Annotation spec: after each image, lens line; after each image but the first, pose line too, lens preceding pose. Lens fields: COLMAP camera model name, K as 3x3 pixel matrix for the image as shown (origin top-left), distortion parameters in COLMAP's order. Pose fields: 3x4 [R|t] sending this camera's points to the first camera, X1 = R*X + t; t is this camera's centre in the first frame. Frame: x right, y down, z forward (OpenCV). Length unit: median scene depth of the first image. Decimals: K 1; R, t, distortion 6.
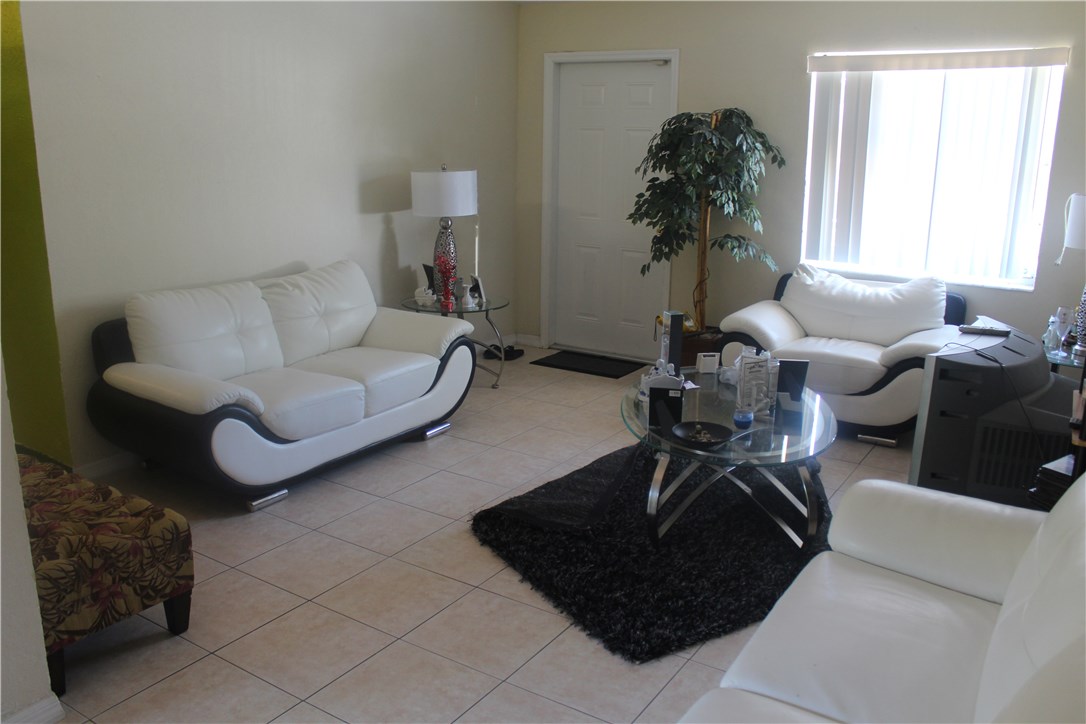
lens RADIAL K [[895.4, 0, 545.4], [0, 895.4, 362.3], [0, 0, 1]] dist [-0.141019, 0.086411]
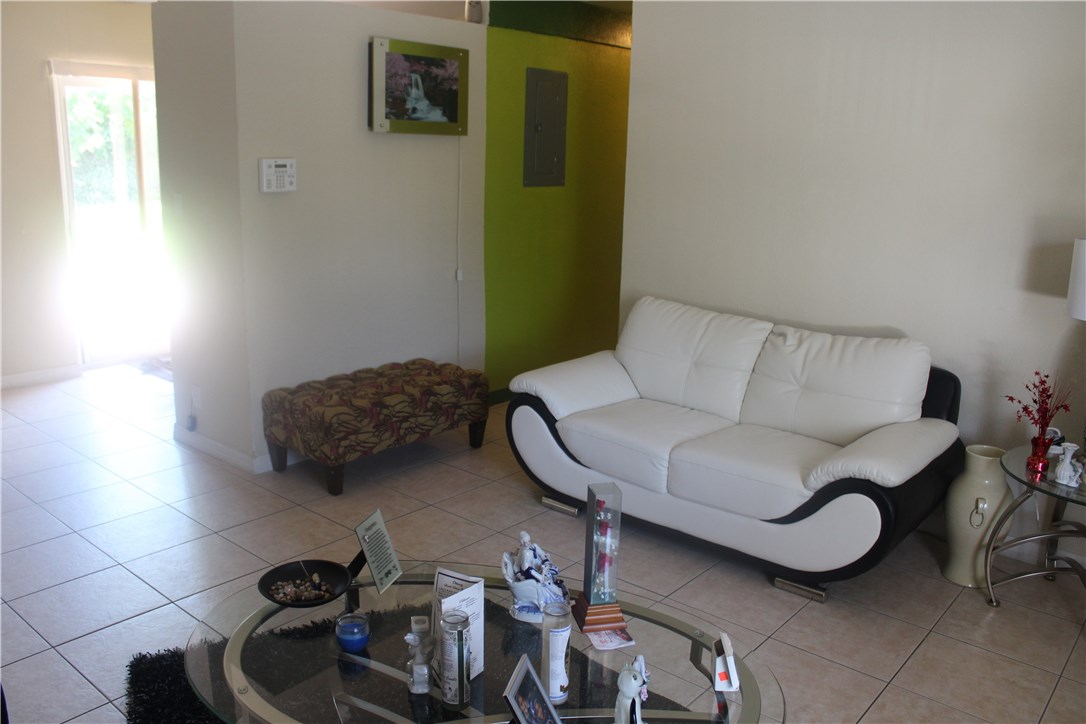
lens RADIAL K [[895.4, 0, 542.9], [0, 895.4, 363.4], [0, 0, 1]] dist [-0.141019, 0.086411]
pose [[-0.120536, 0.223897, -0.967130, 0.448652], [-0.277113, 0.927917, 0.249356, -0.172102], [0.953247, 0.298061, -0.049803, 0.682963]]
